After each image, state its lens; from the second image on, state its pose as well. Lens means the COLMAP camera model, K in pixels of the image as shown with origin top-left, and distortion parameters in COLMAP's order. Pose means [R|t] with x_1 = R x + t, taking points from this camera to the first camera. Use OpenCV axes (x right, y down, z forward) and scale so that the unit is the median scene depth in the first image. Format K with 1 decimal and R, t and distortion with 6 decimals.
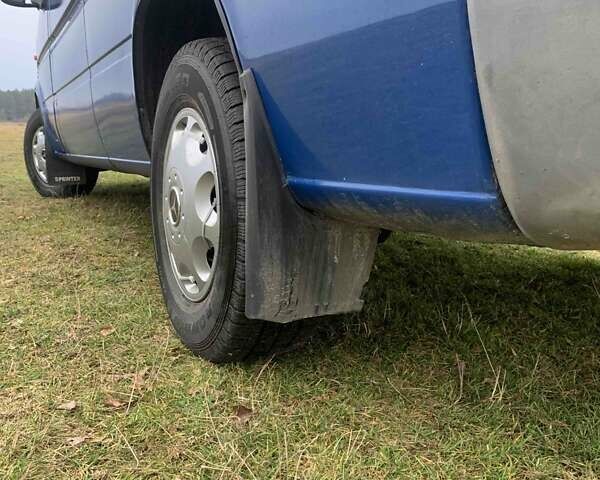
lens RADIAL K [[515.0, 0, 300.0], [0, 515.0, 240.0], [0, 0, 1]] dist [0.032728, -0.008220]
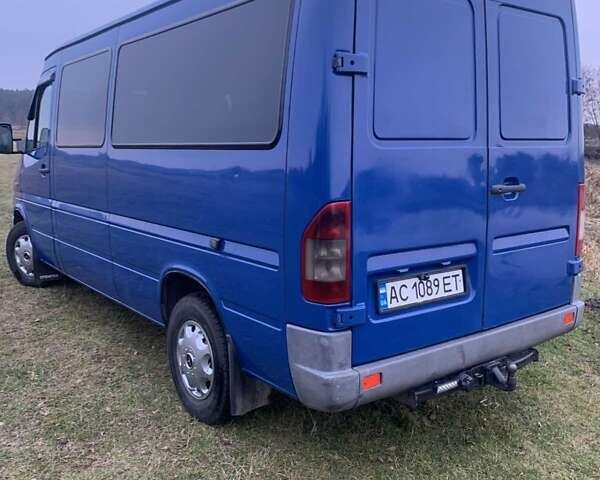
lens RADIAL K [[574.8, 0, 300.0], [0, 574.8, 240.0], [0, 0, 1]] dist [0.010560, -0.004337]
pose [[0.977568, -0.021134, 0.209555, -0.306392], [0.009338, 0.998323, 0.057124, -0.830369], [-0.210411, -0.053886, 0.976127, -1.817064]]
